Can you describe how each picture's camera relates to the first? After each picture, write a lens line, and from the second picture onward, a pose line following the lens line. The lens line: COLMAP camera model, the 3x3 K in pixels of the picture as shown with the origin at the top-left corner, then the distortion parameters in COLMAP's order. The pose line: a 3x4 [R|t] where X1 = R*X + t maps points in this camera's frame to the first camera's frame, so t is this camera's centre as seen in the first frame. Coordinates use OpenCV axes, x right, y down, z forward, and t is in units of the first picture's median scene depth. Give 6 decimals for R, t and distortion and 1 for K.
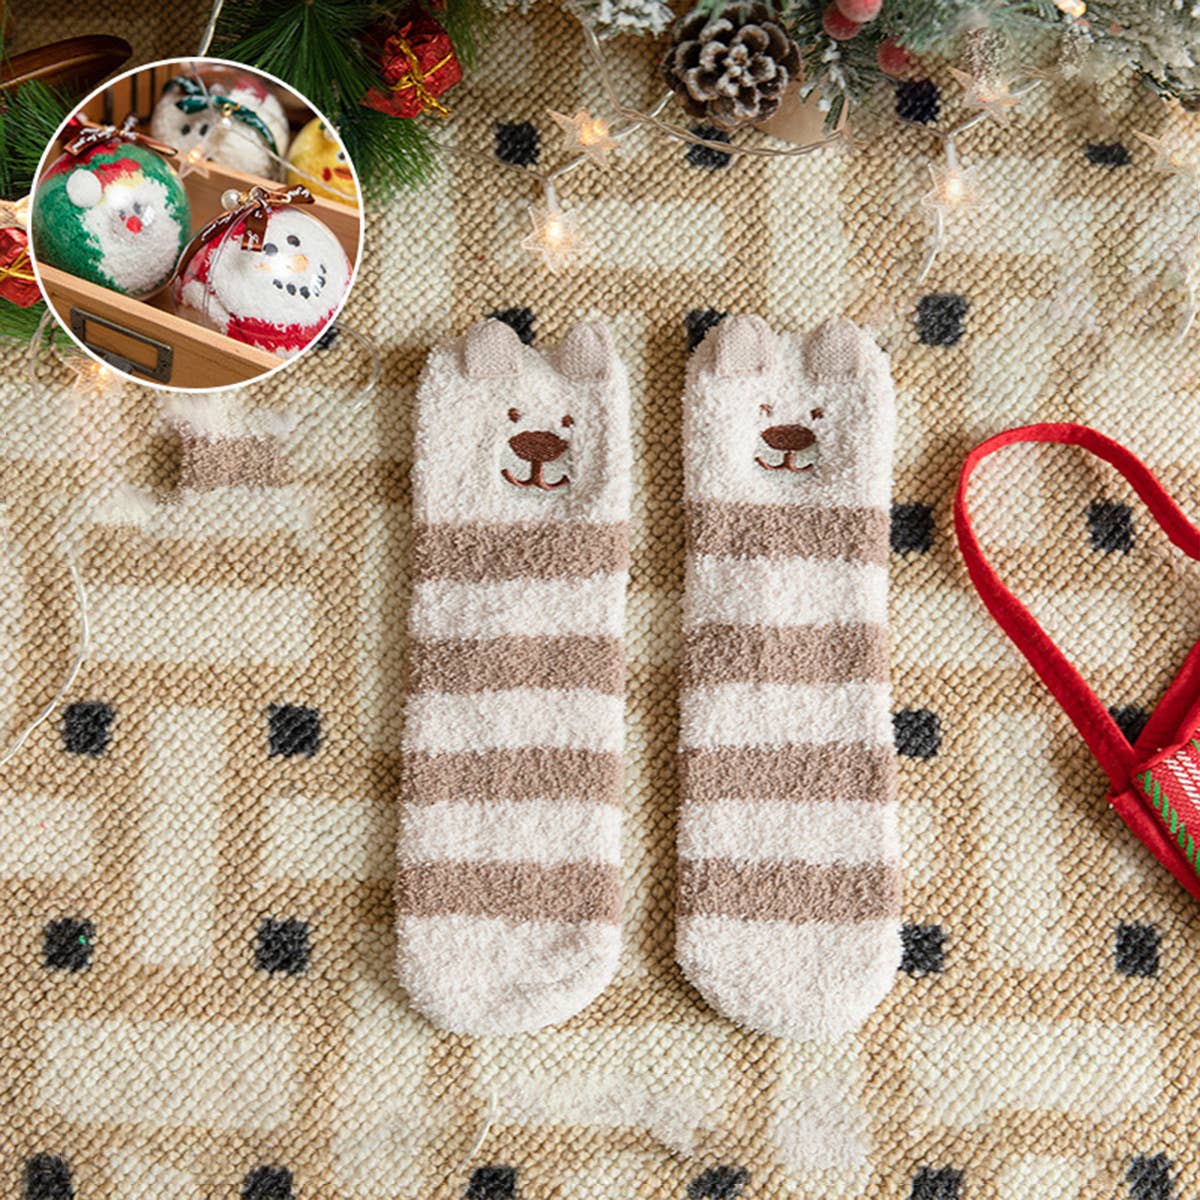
lens RADIAL K [[2183.4, 0, 656.0], [0, 2183.4, 595.6], [0, 0, 1]] dist [-0.004802, 0.000000]
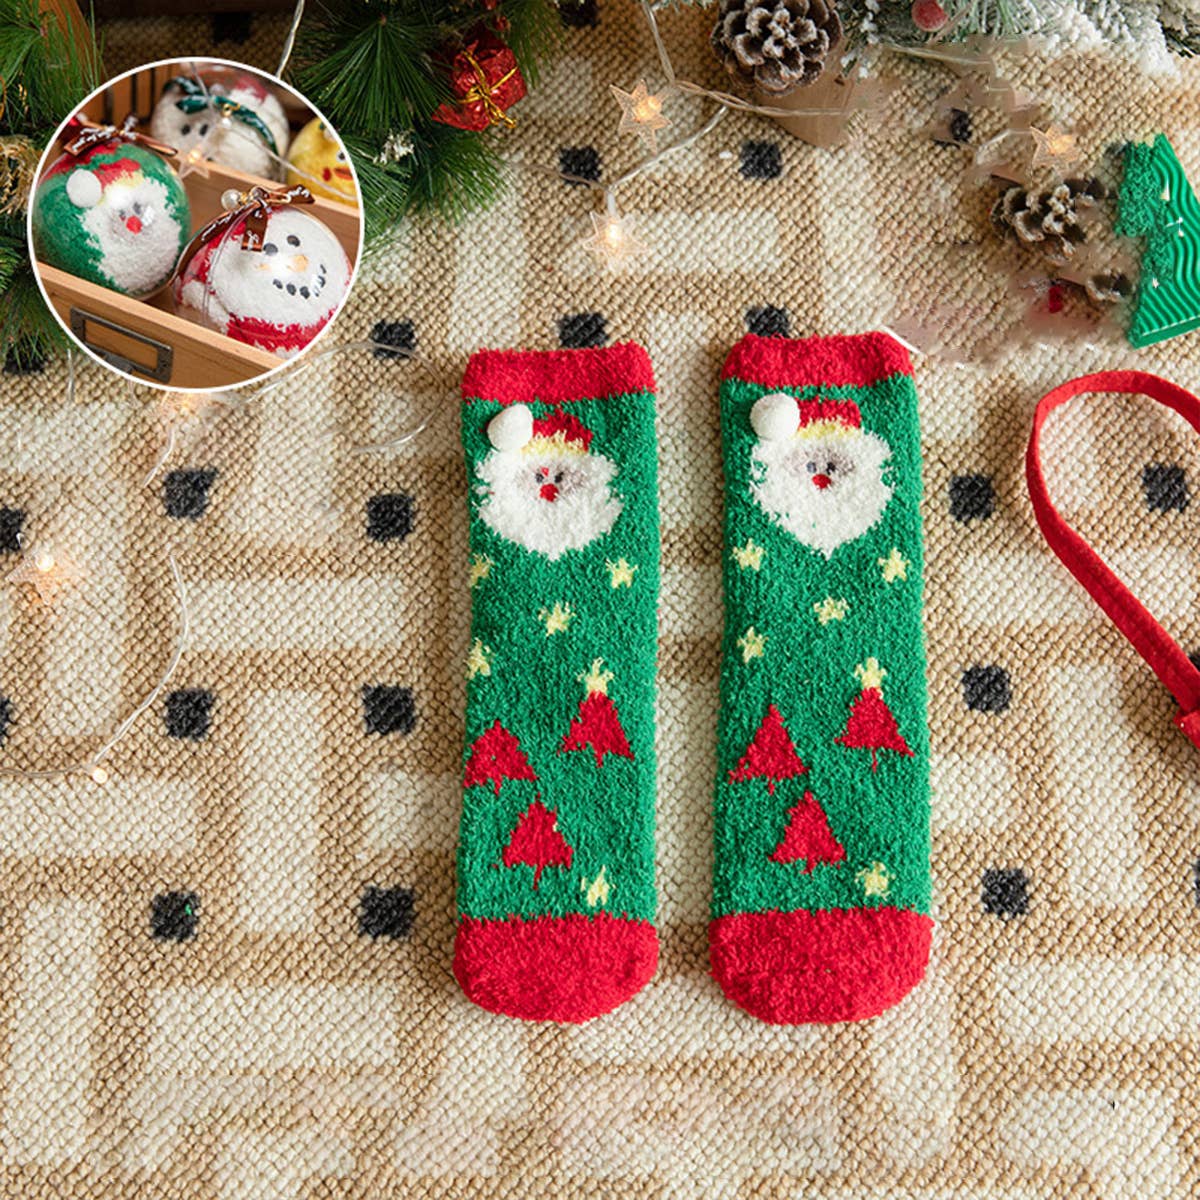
lens RADIAL K [[2183.4, 0, 653.2], [0, 2183.4, 567.3], [0, 0, 1]] dist [-0.004802, 0.000000]
pose [[0.998453, -0.043411, -0.034733, 0.000167], [0.039459, 0.993439, -0.107344, 0.111899], [0.039165, 0.105807, 0.993615, -0.034976]]
